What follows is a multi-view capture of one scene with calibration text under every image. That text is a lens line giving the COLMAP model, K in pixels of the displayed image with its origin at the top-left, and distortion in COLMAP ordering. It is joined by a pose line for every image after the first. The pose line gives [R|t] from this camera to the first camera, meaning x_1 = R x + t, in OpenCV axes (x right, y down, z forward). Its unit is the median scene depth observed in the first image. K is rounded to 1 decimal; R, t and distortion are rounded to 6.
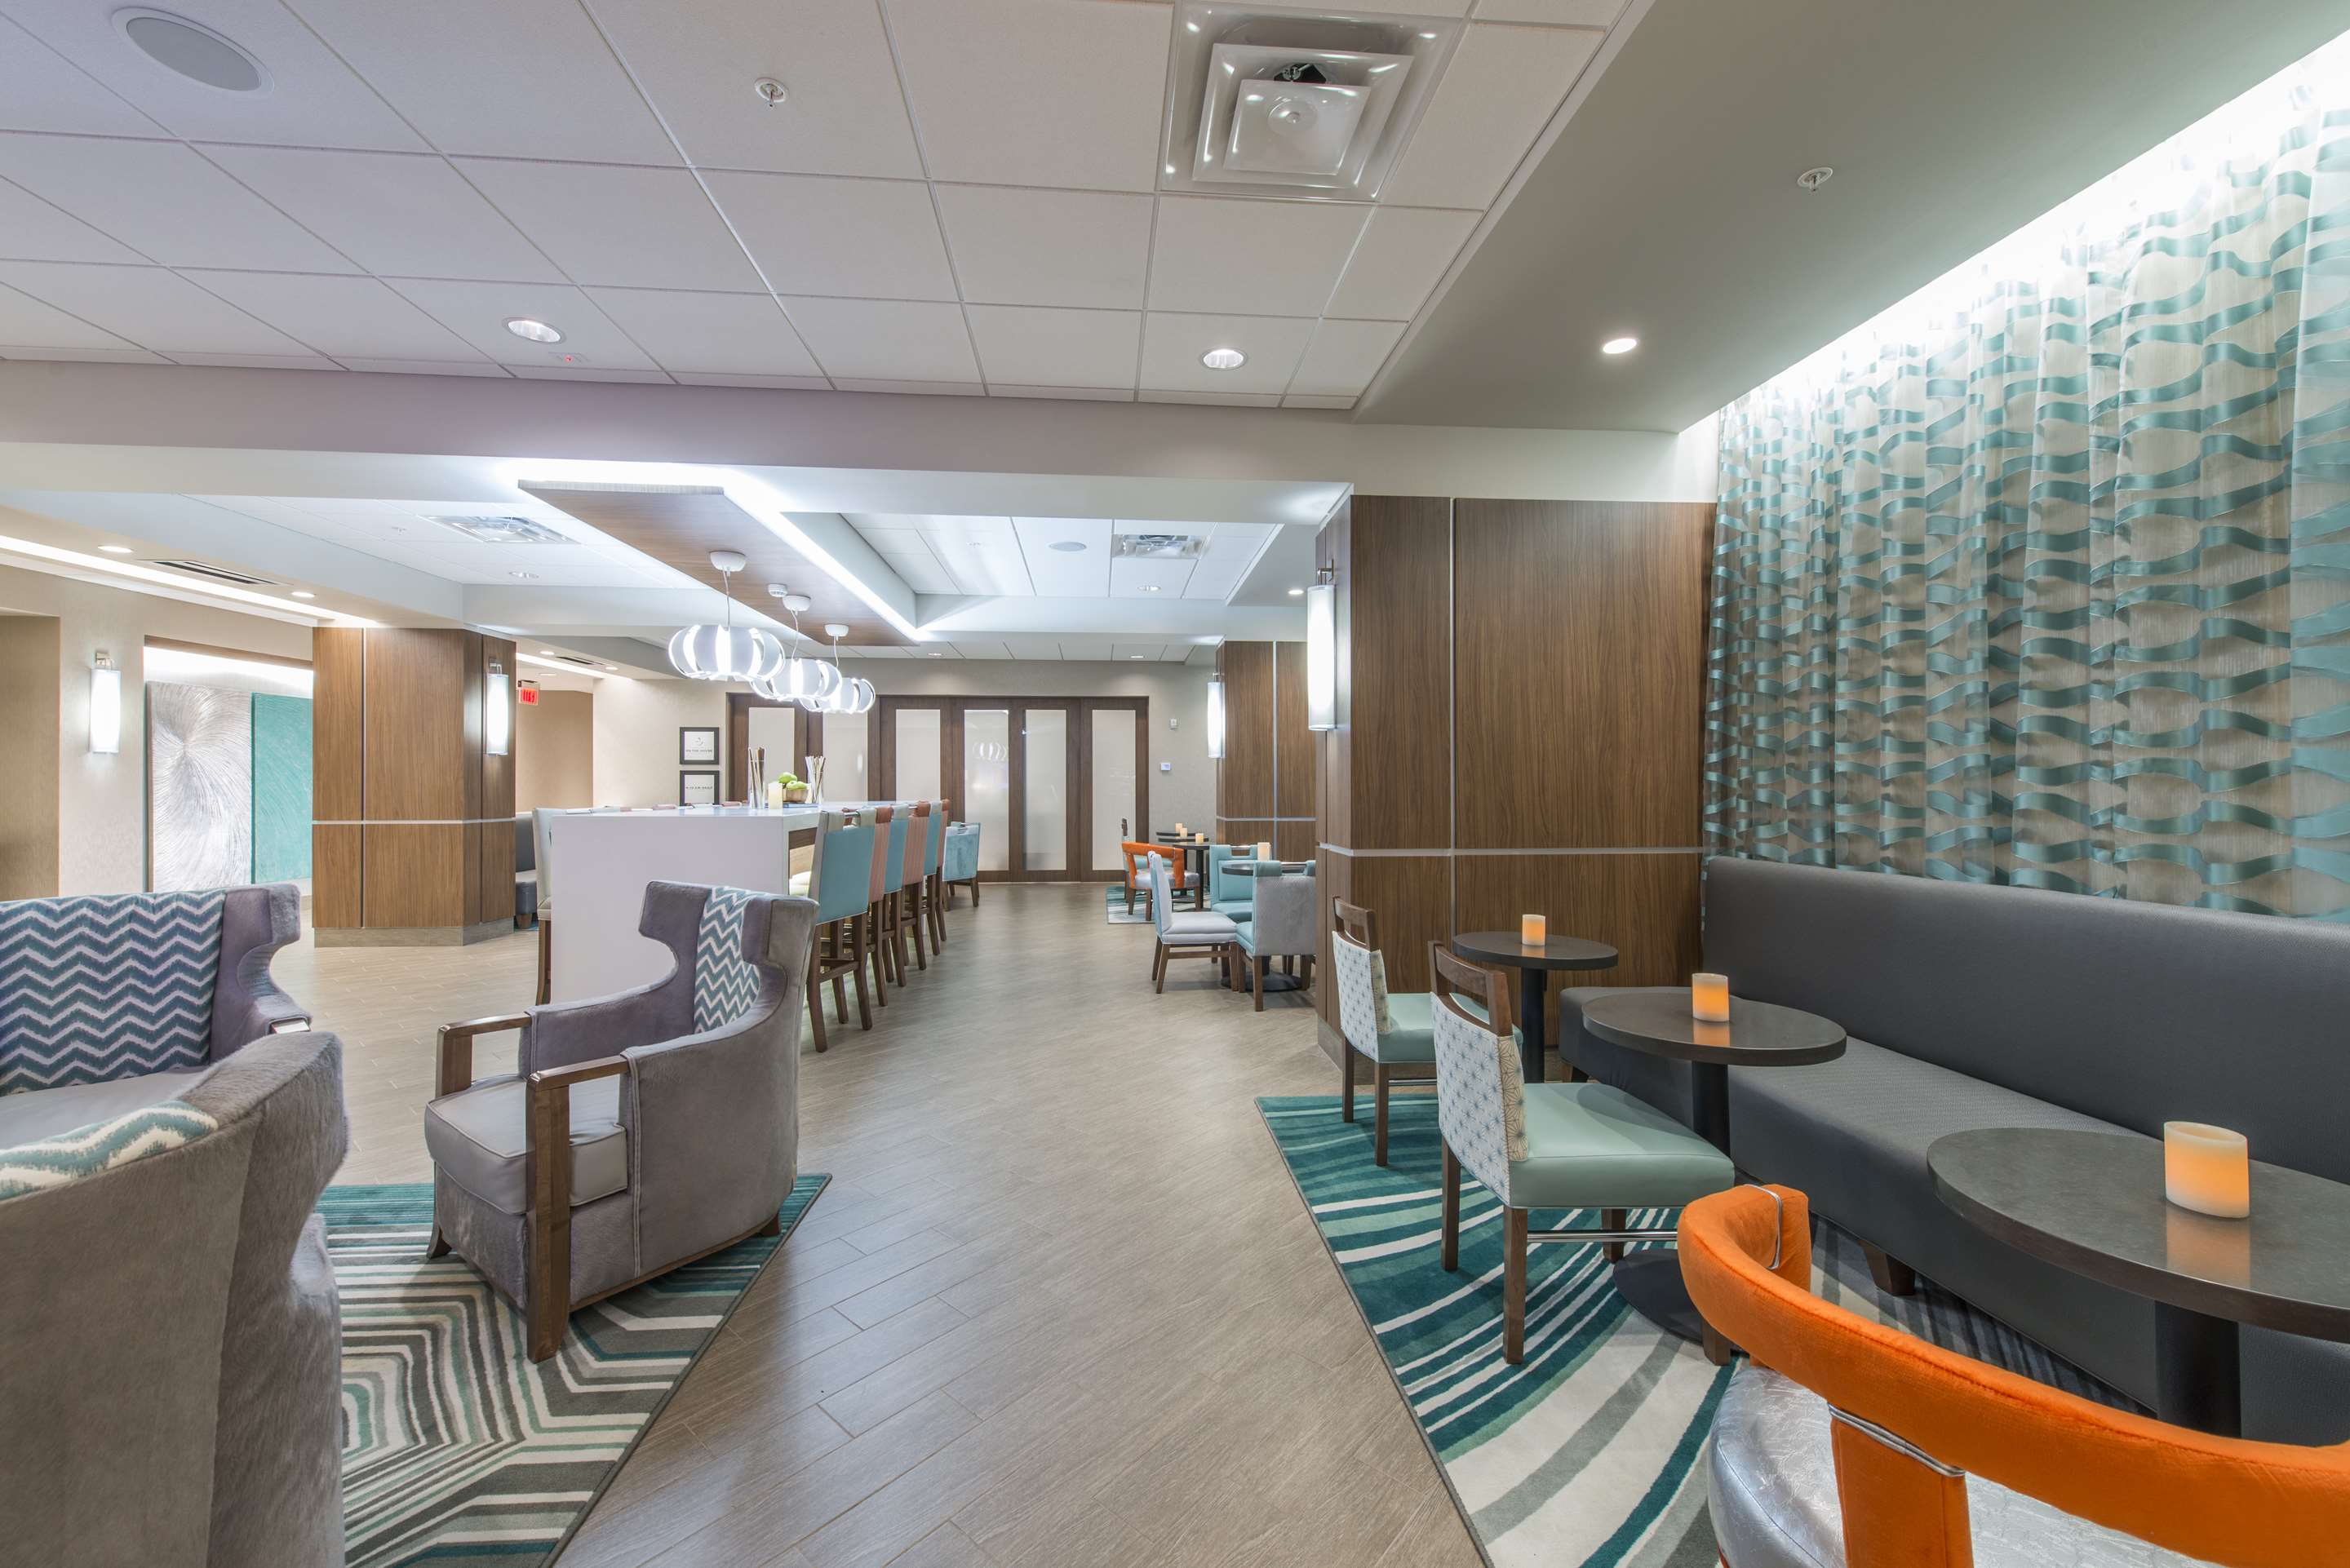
lens RADIAL K [[923.2, 0, 1152.7], [0, 923.2, 791.0], [0, 0, 1]] dist [0.005034, -0.002148]
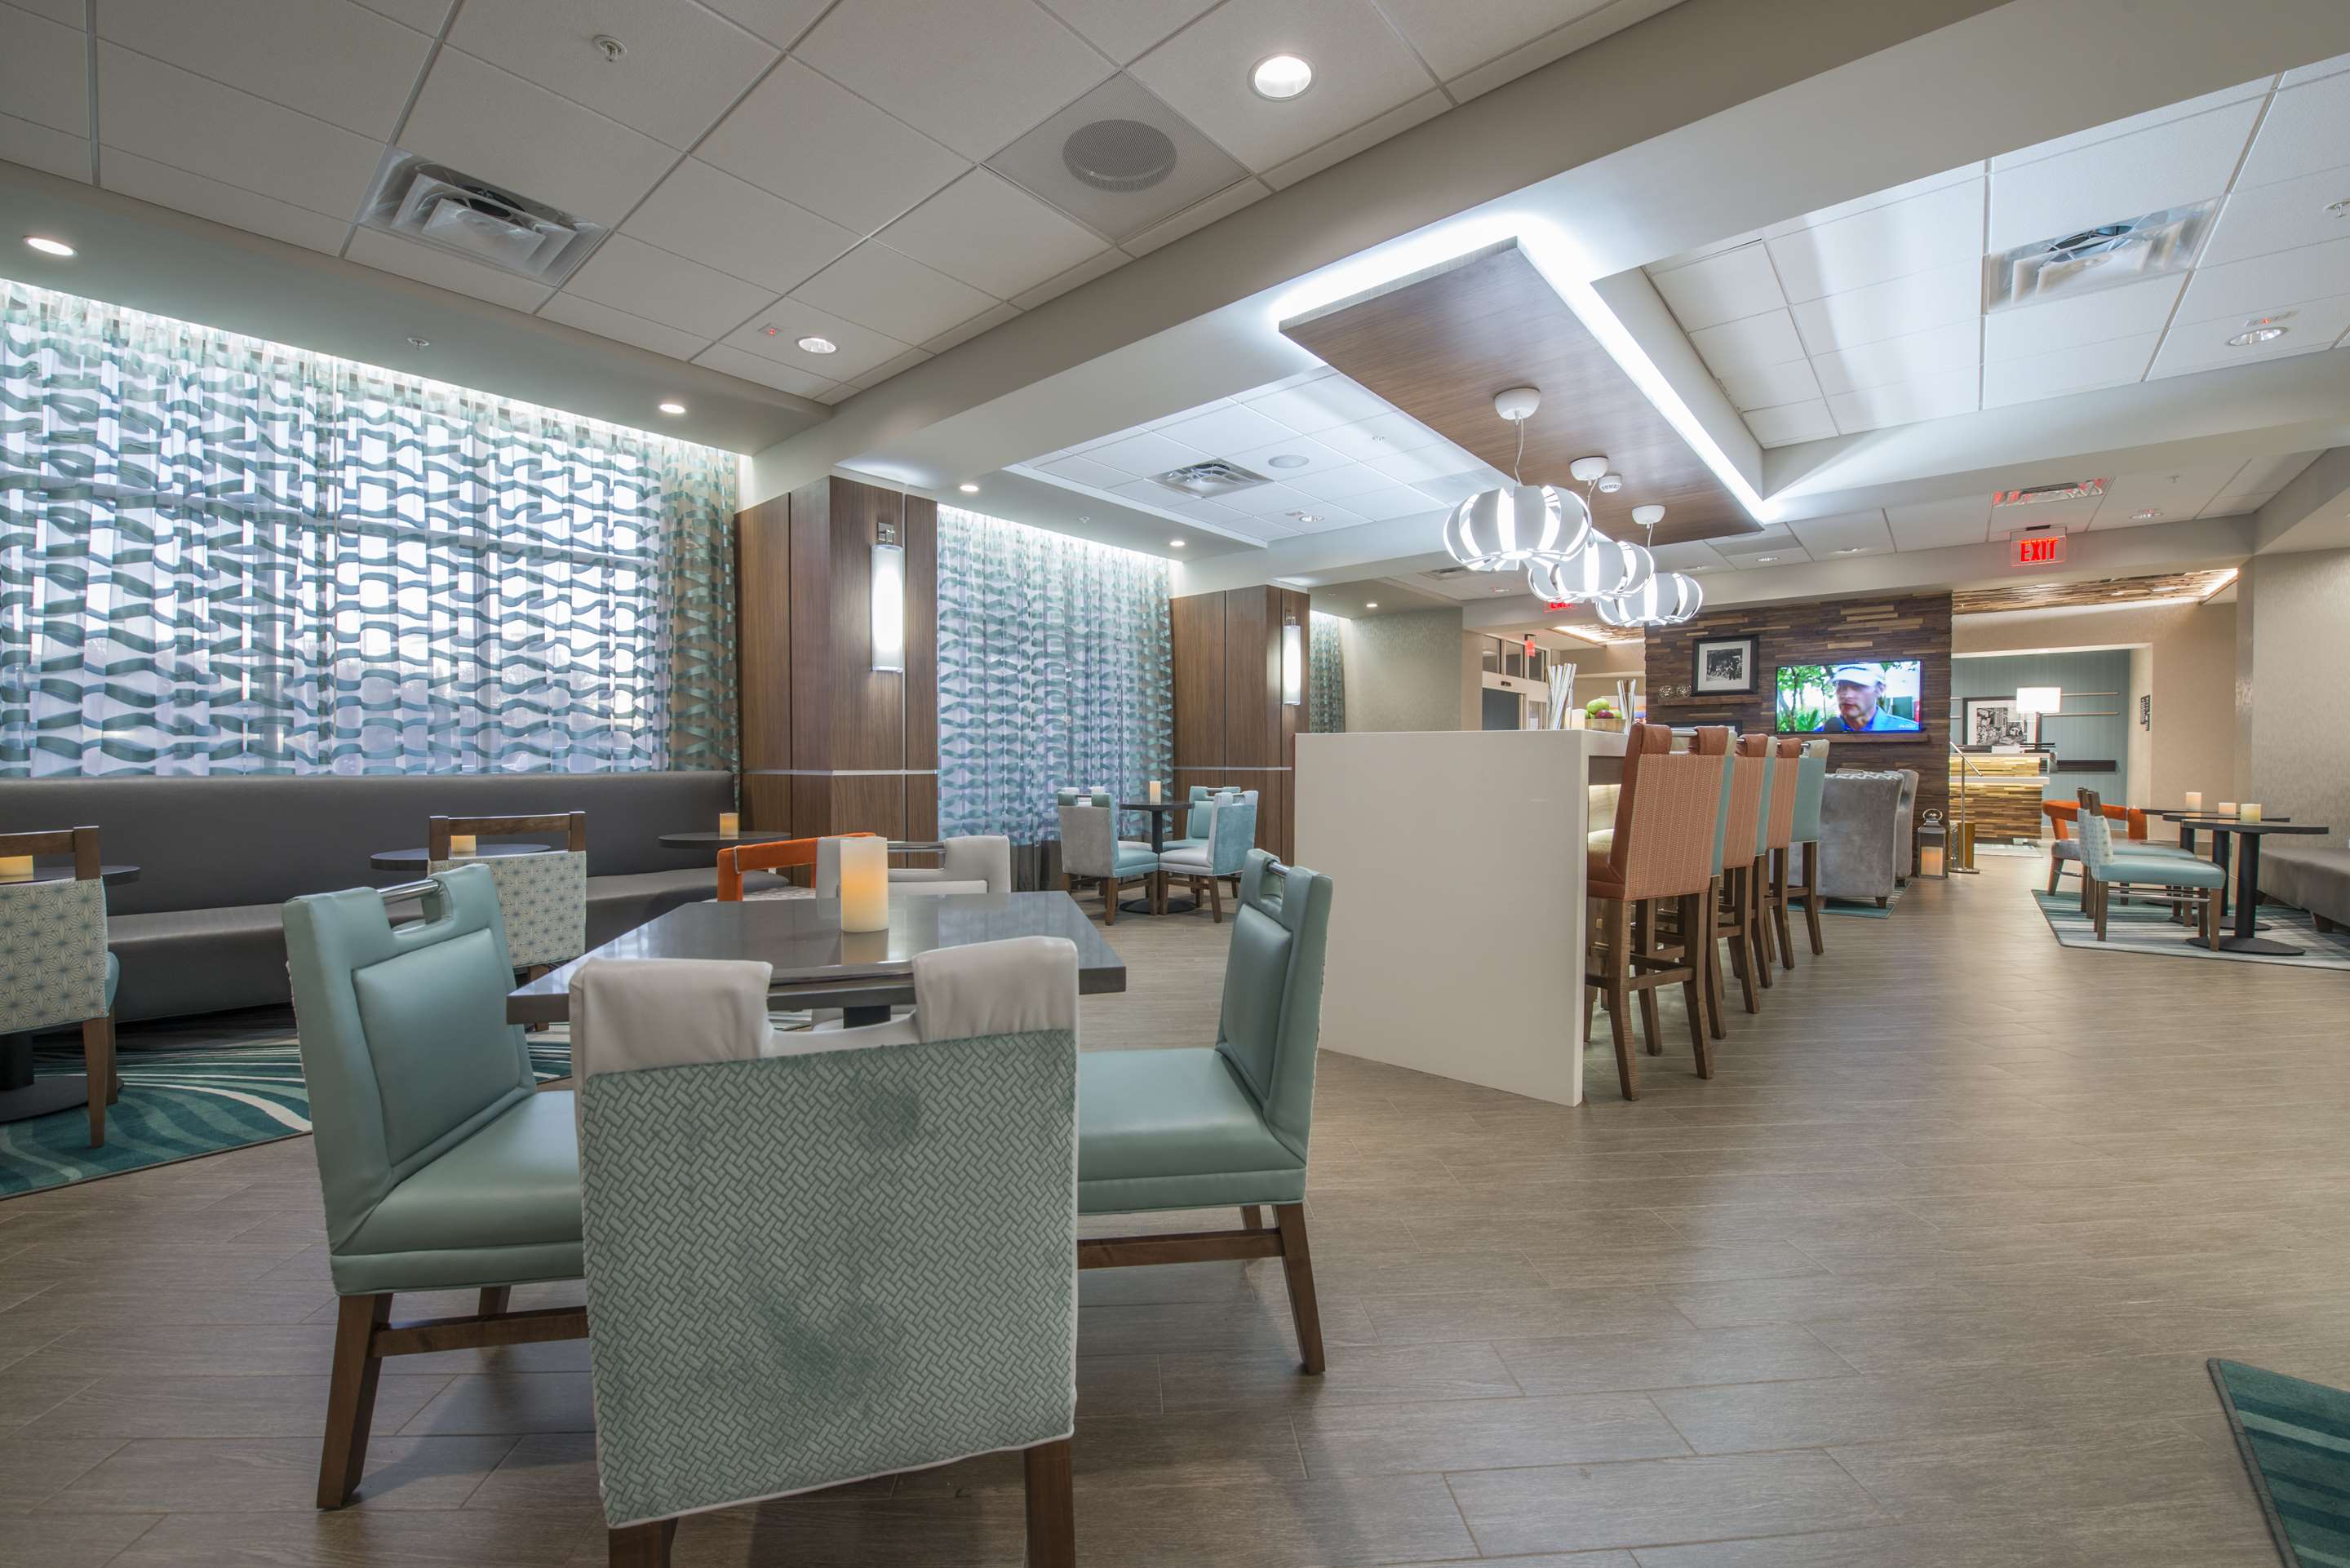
lens RADIAL K [[923.2, 0, 1184.7], [0, 923.2, 787.5], [0, 0, 1]] dist [0.005034, -0.002148]
pose [[0.727088, 0.021589, -0.686205, -0.174220], [-0.006453, 0.999676, 0.024614, 0.063723], [0.686514, -0.013468, 0.726992, 0.347368]]
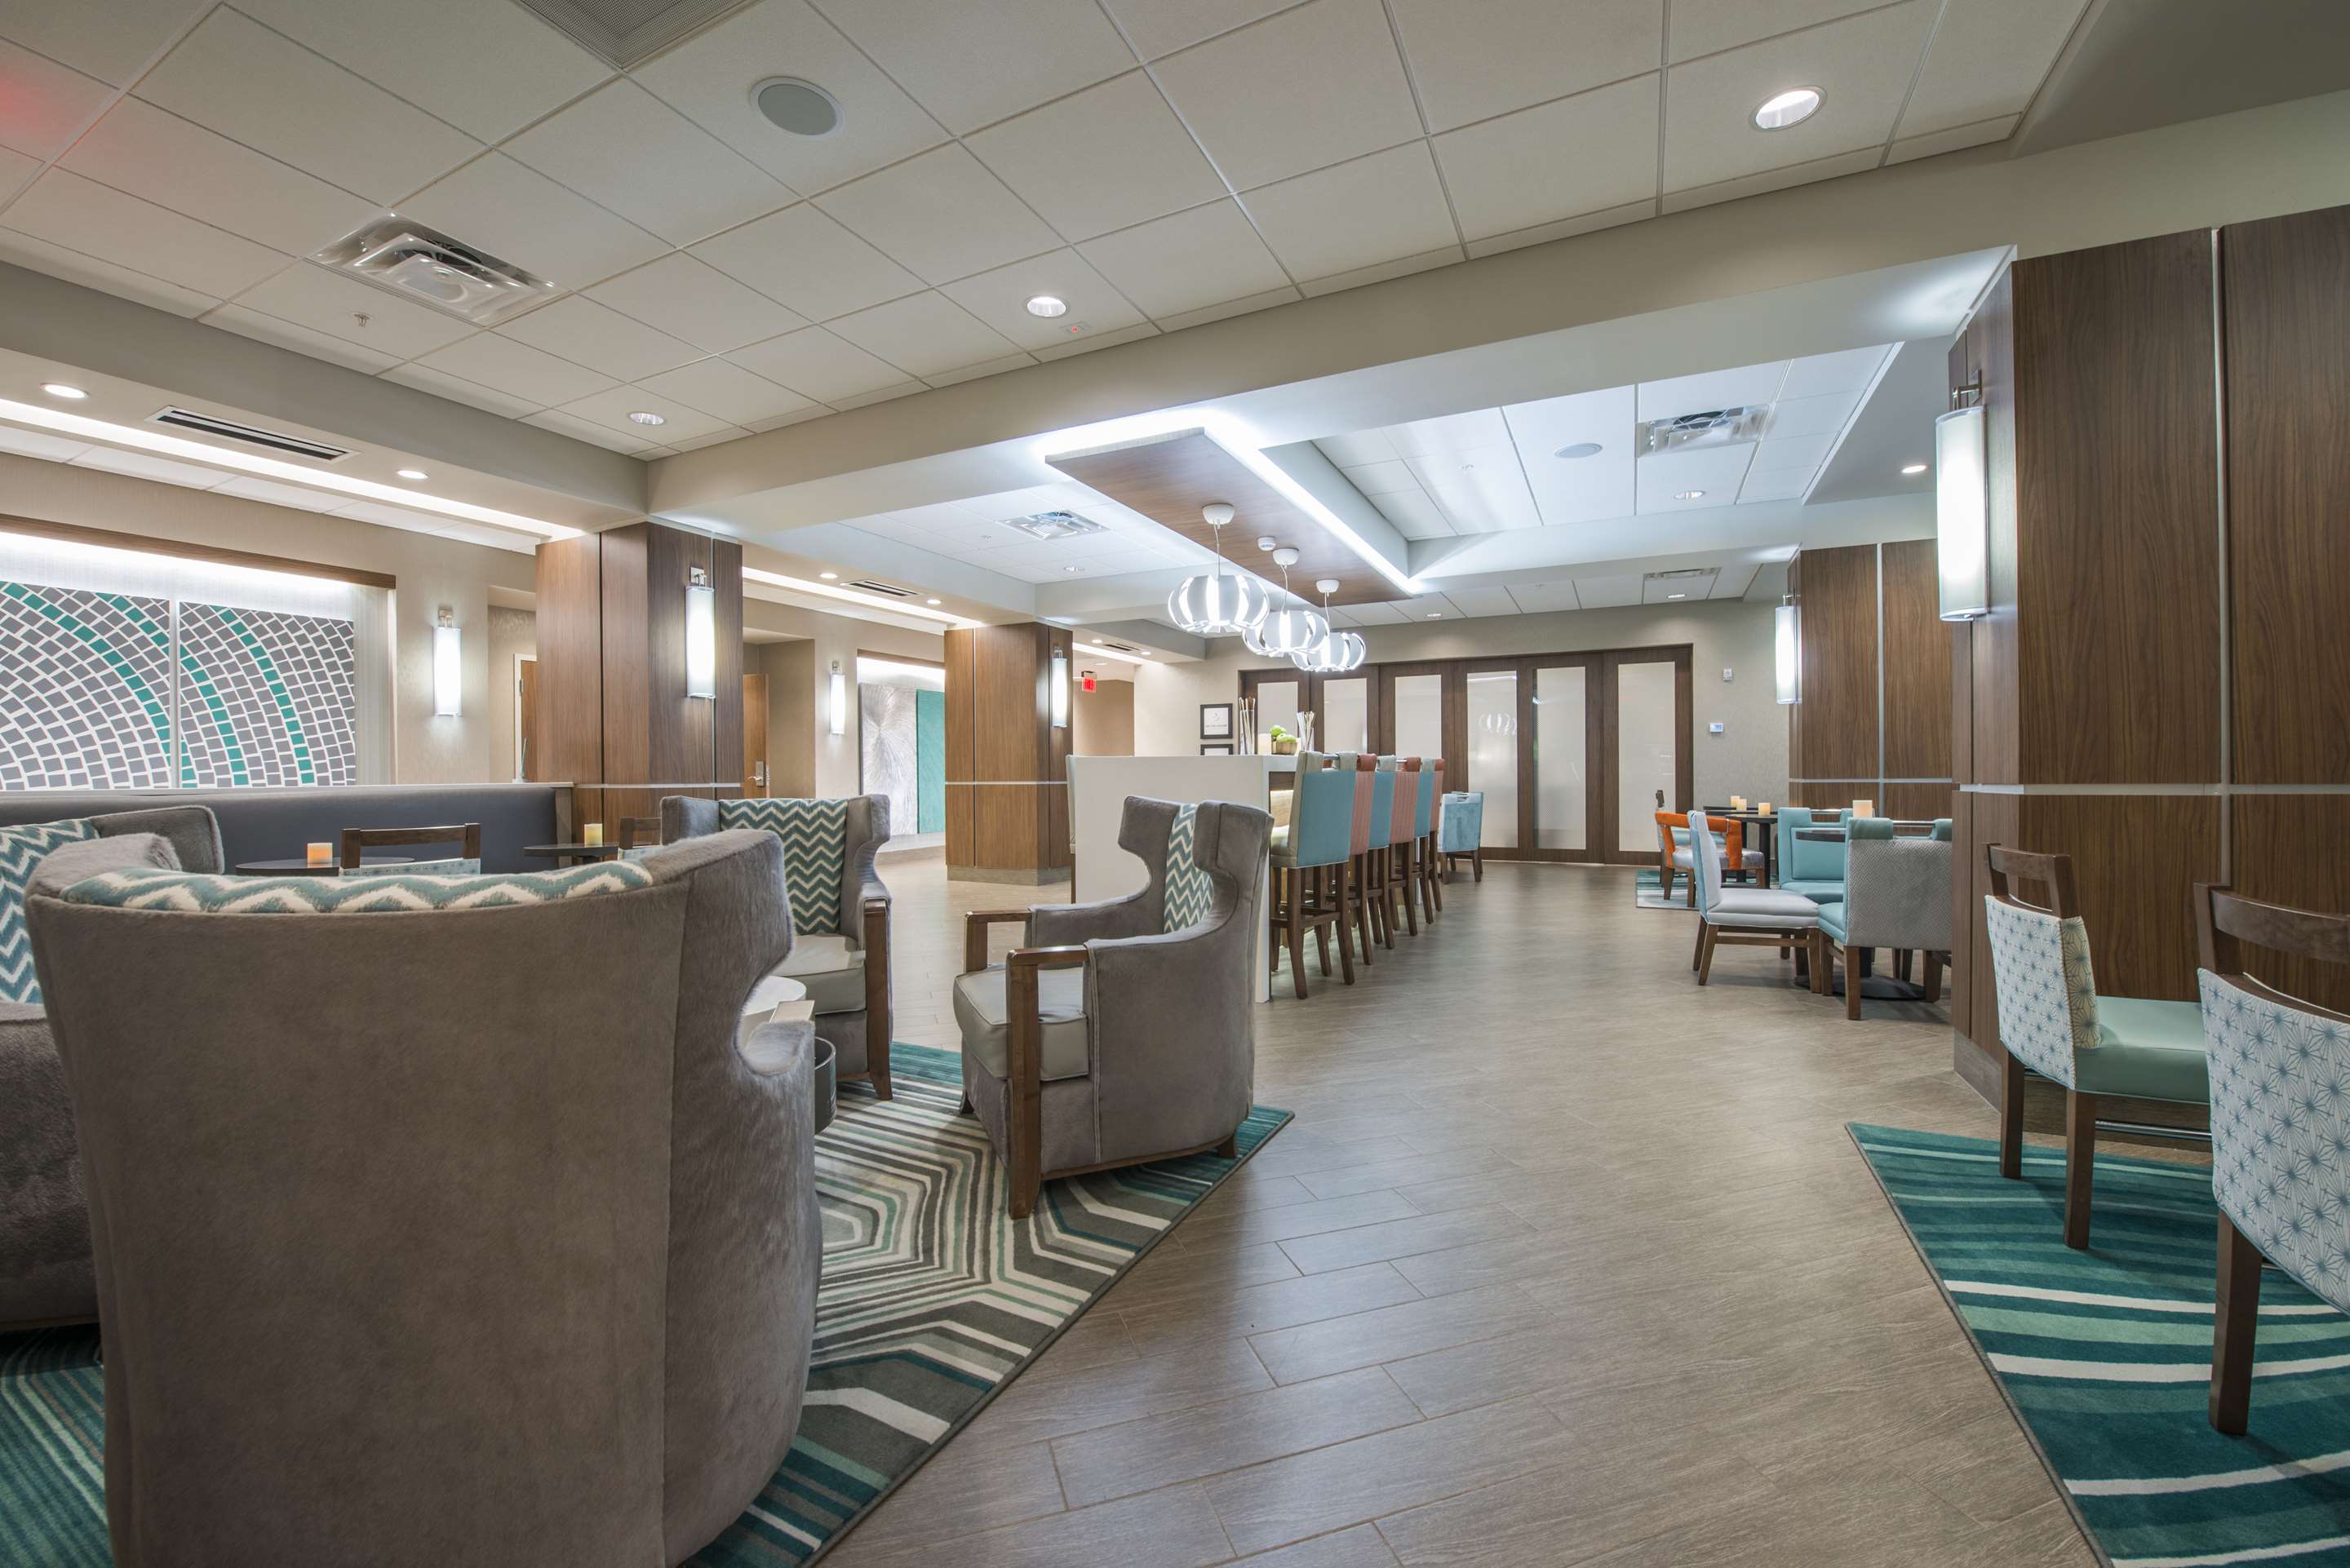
lens RADIAL K [[923.2, 0, 1163.8], [0, 923.2, 777.9], [0, 0, 1]] dist [0.005034, -0.002148]
pose [[0.862766, 0.000631, -0.505603, 0.017050], [-0.001360, 0.999999, -0.001072, 0.064330], [0.505601, 0.001612, 0.862766, 0.097462]]
